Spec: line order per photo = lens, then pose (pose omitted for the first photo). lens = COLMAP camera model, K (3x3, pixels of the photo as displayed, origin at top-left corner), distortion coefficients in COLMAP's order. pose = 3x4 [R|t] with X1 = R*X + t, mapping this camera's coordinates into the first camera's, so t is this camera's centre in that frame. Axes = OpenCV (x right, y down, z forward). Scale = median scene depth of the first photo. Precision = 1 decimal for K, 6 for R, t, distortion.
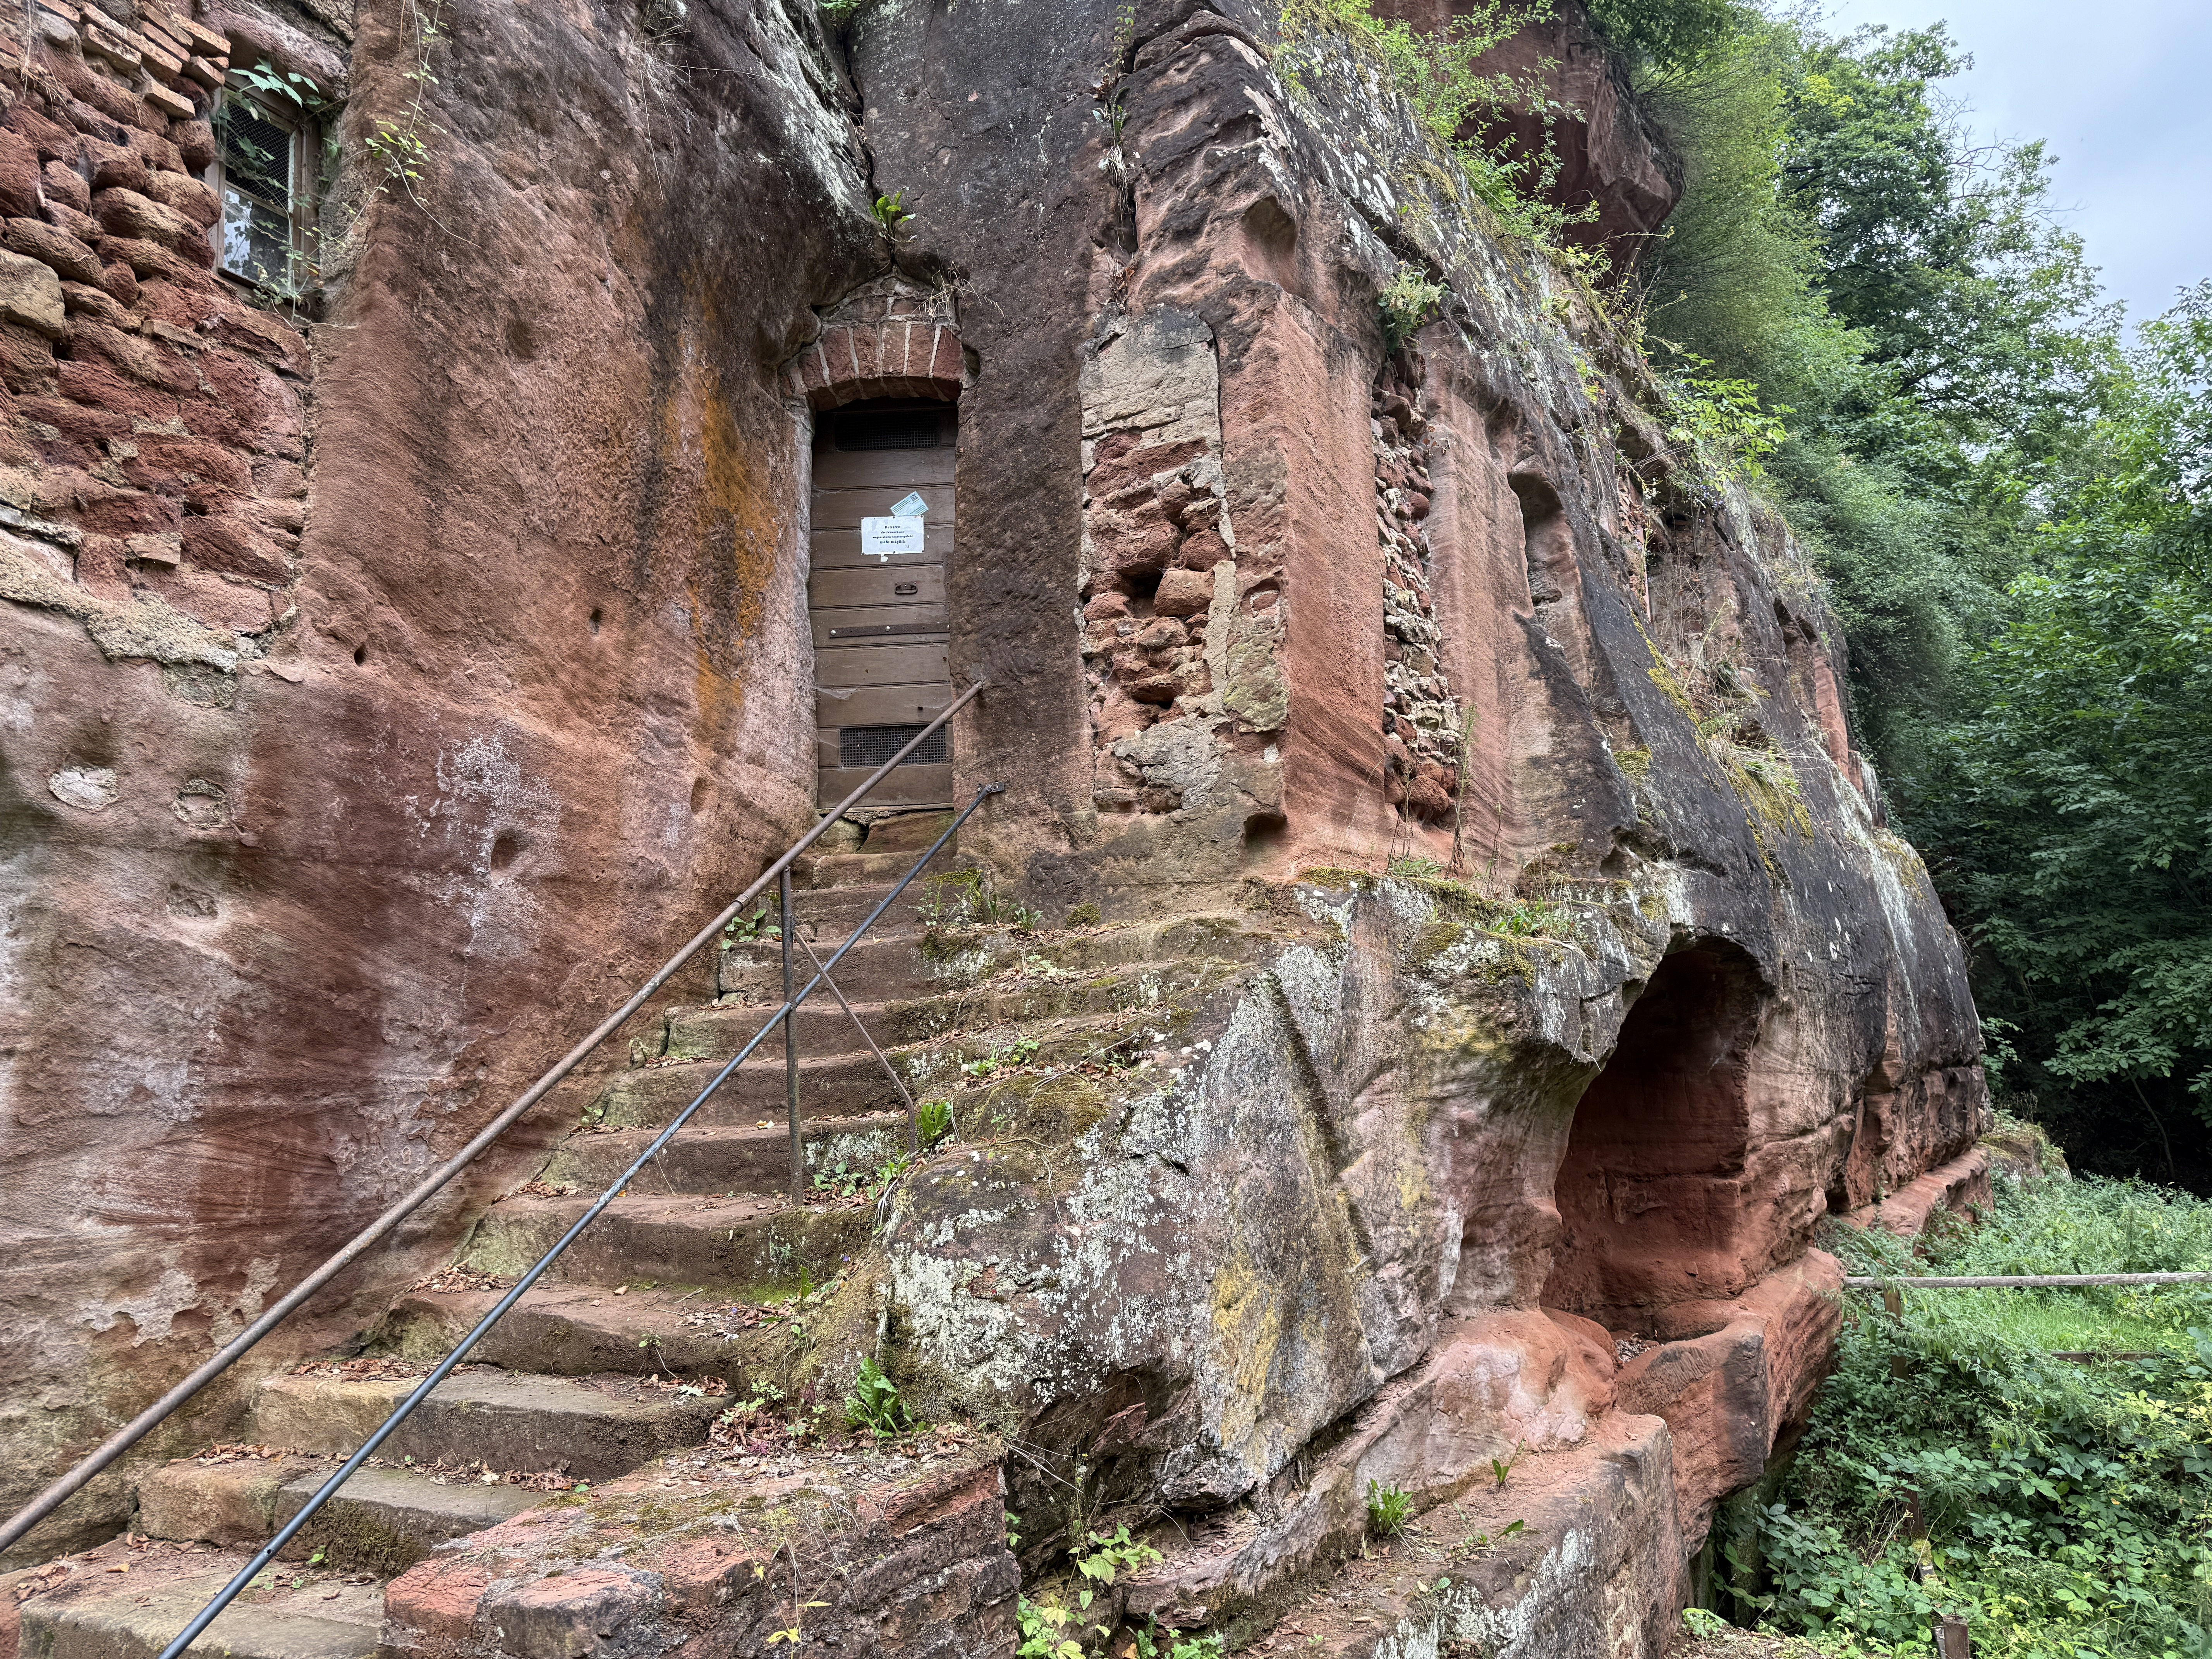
lens RADIAL K [[1557.9, 0, 1094.8], [0, 1557.9, 830.0], [0, 0, 1]] dist [0.043785, -0.062501]
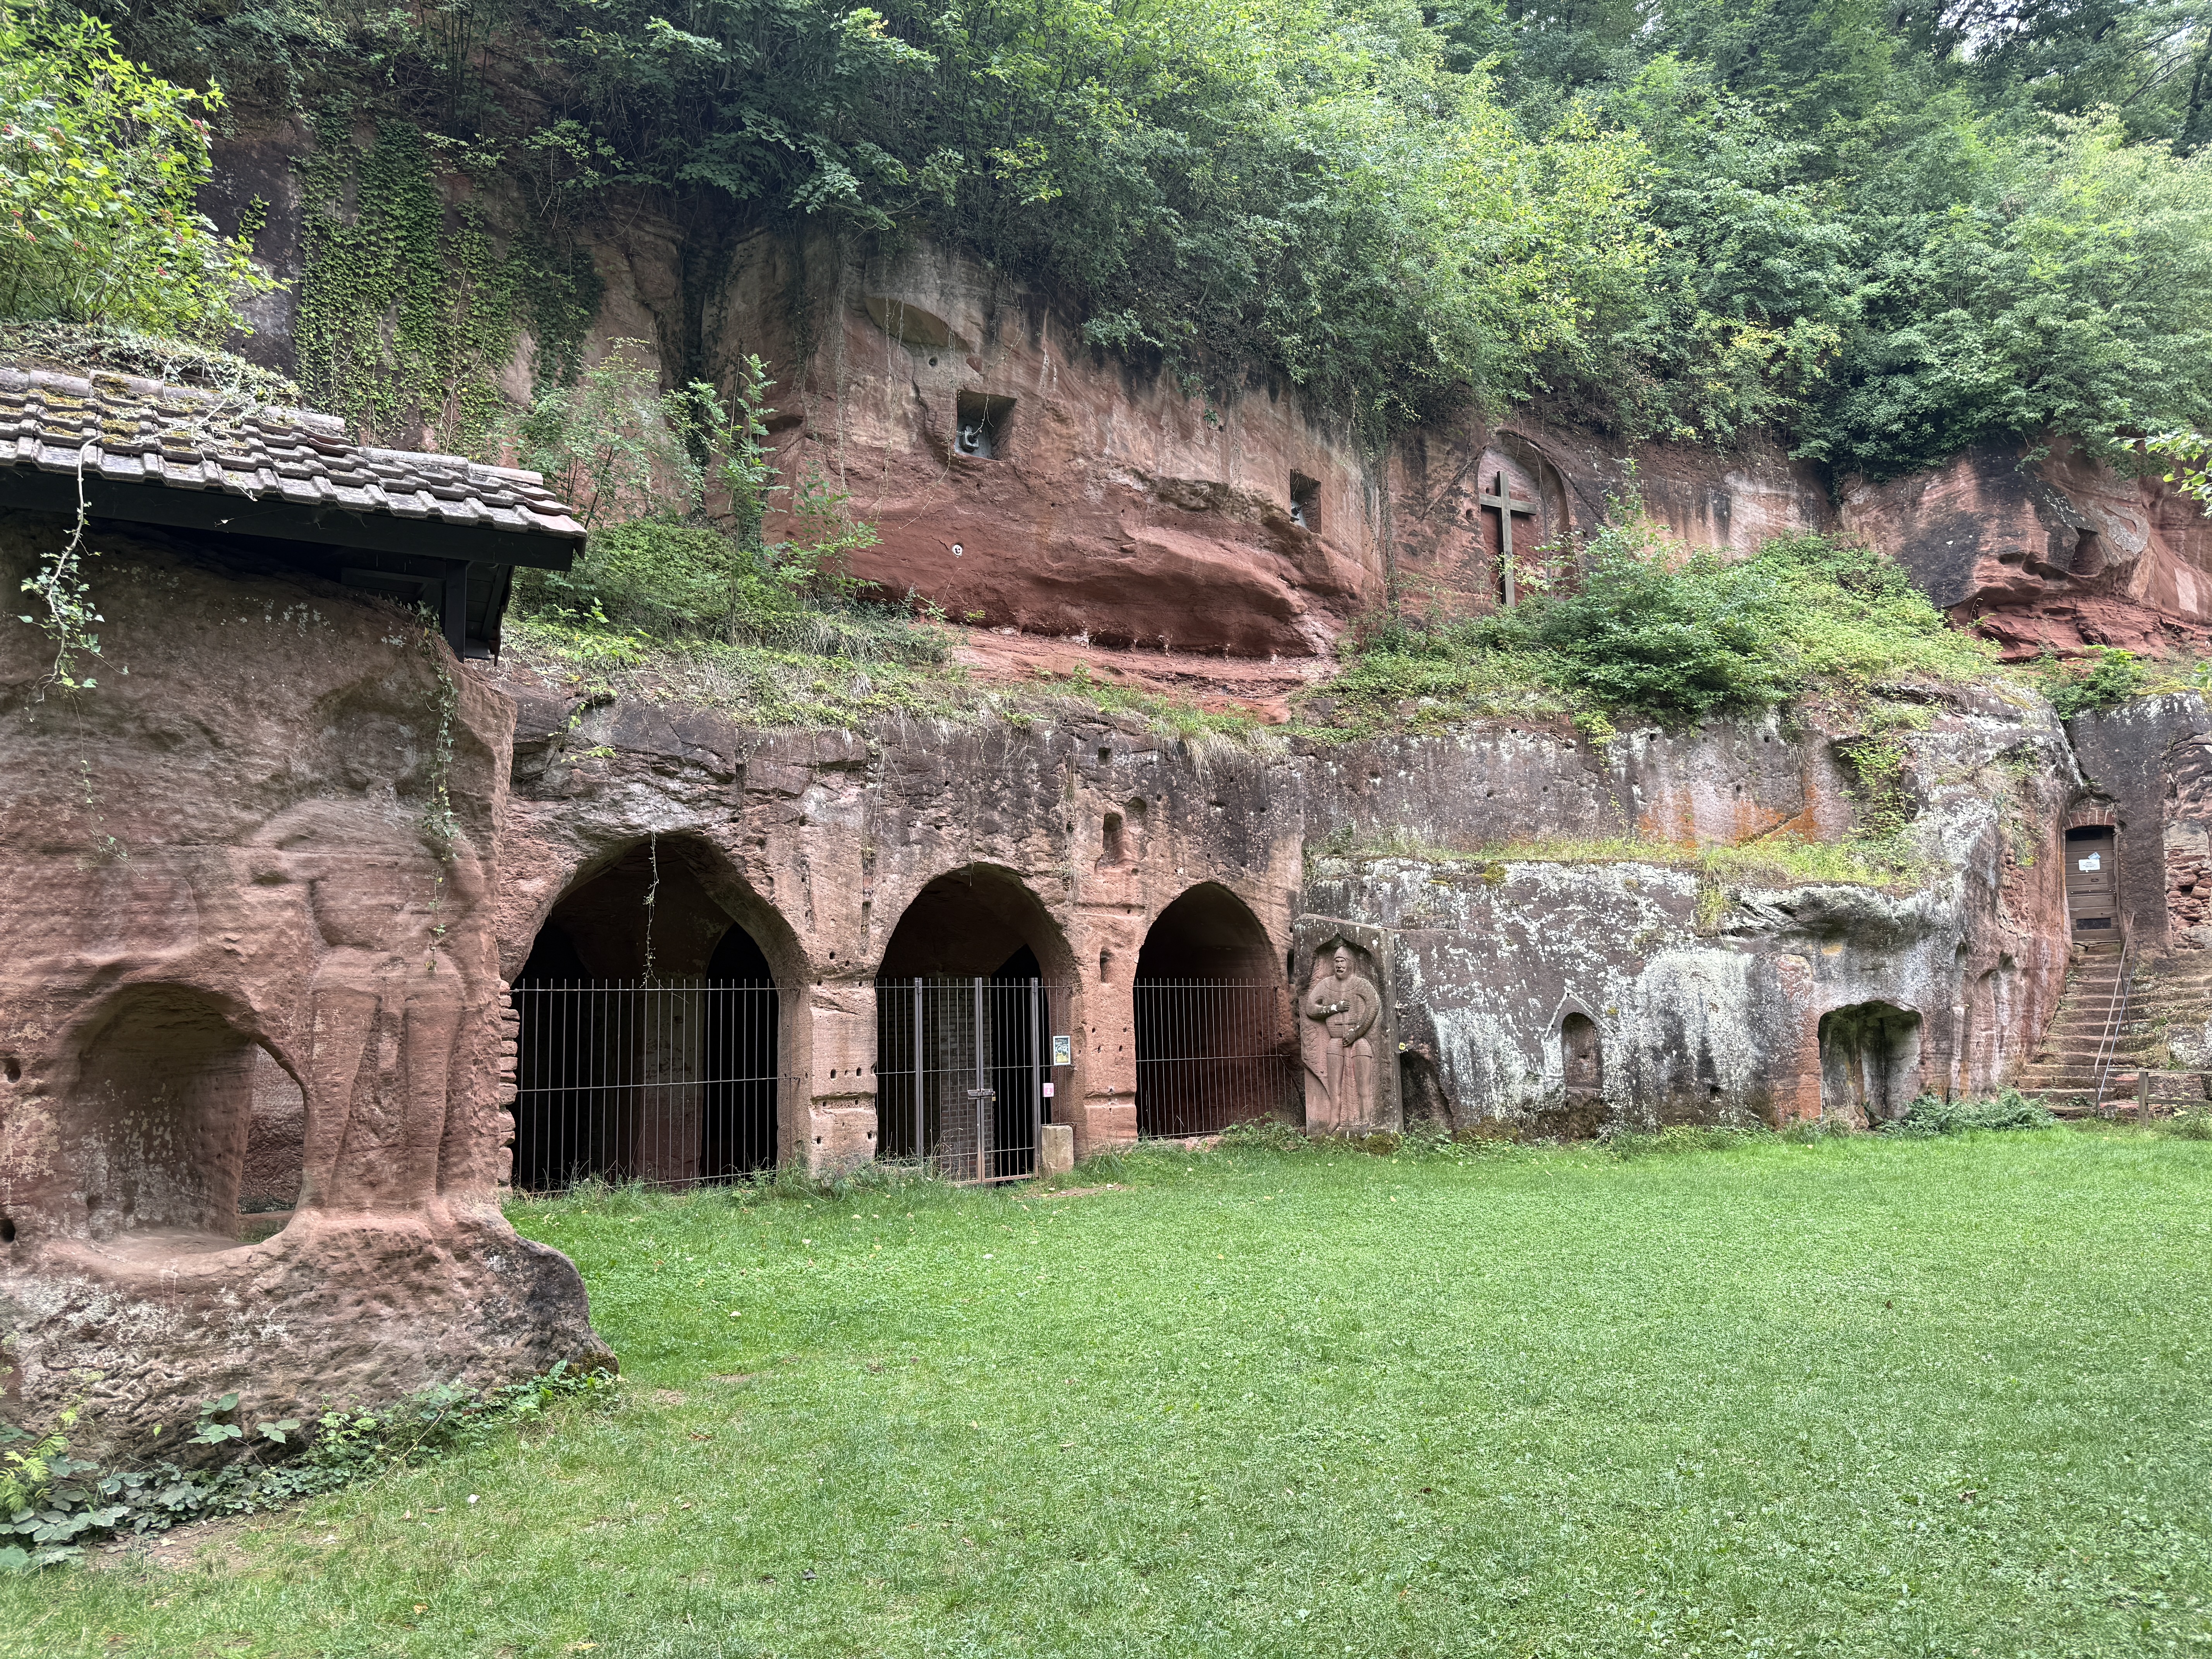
lens RADIAL K [[1557.9, 0, 1092.8], [0, 1557.9, 835.8], [0, 0, 1]] dist [0.043785, -0.062501]
pose [[0.926017, -0.042213, -0.375115, -1.024497], [0.047280, 0.998872, 0.004310, -0.437870], [0.374510, -0.021727, 0.926968, -3.655759]]
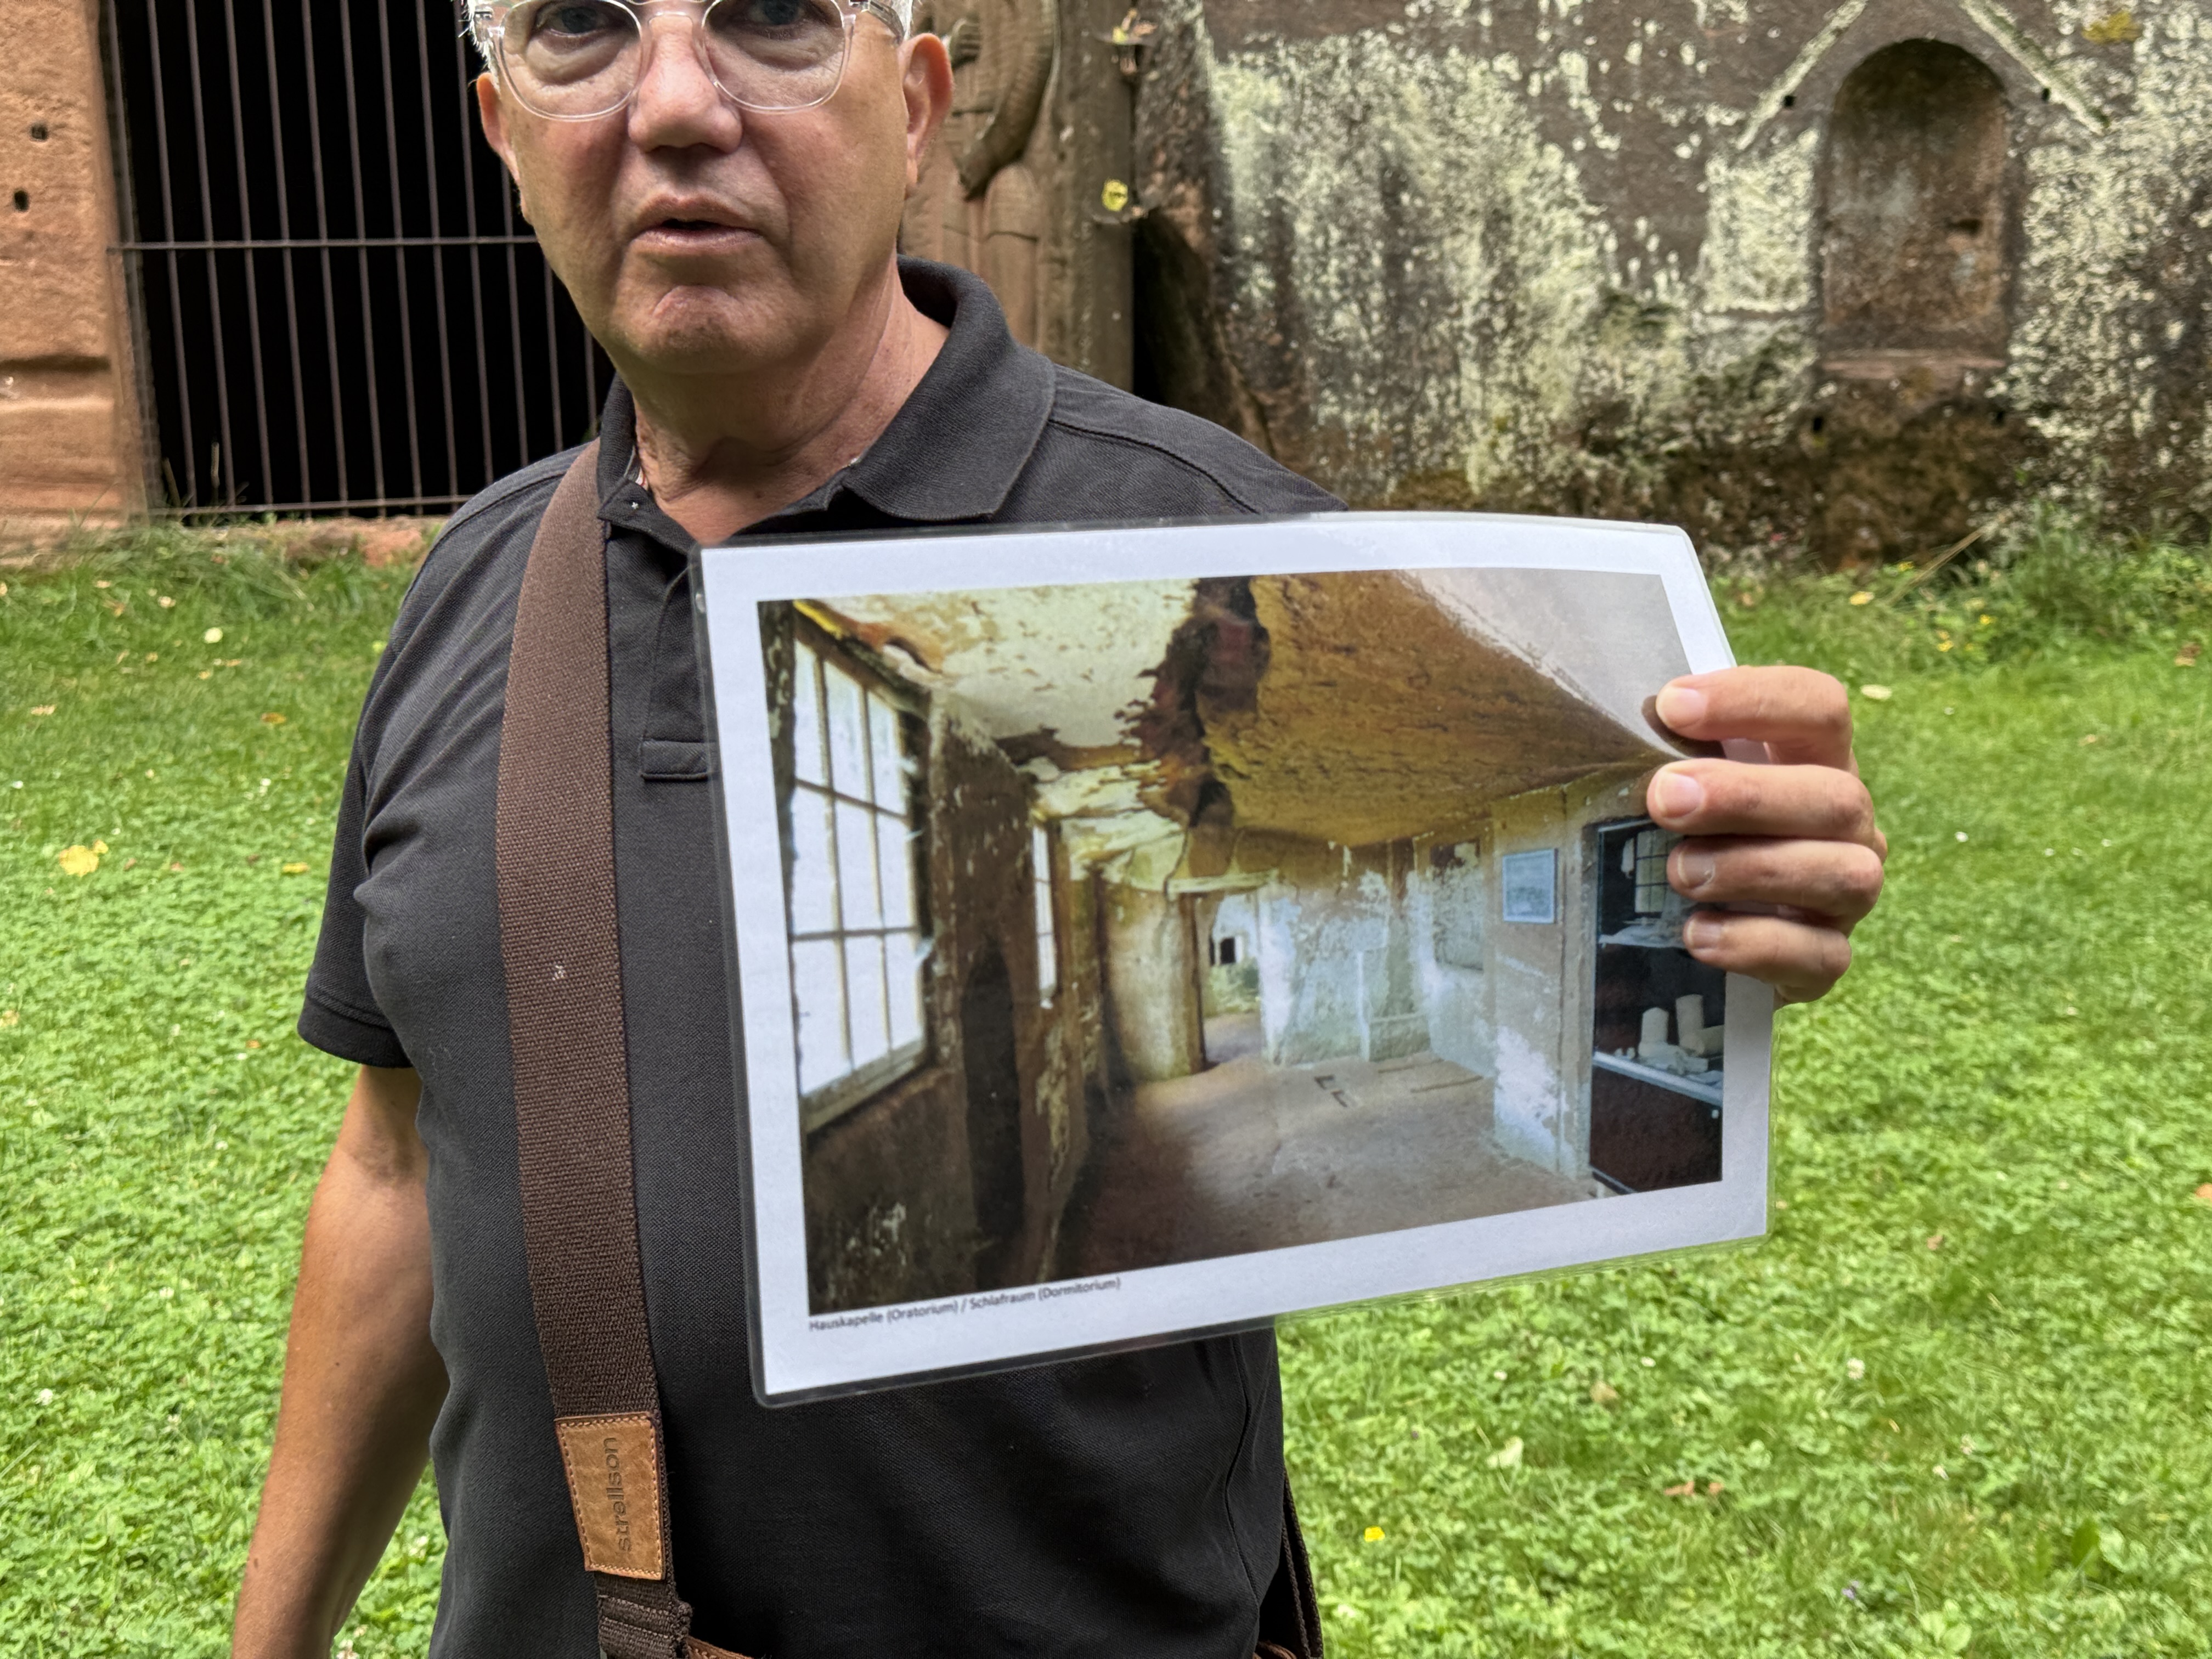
lens RADIAL K [[3081.3, 0, 1108.9], [0, 3081.3, 835.5], [0, 0, 1]] dist [0.119366, 0.000000]
pose [[0.722156, 0.145313, -0.676295, -0.541427], [0.098843, 0.945976, 0.308804, -0.173199], [0.684632, -0.289852, 0.668778, -1.824552]]
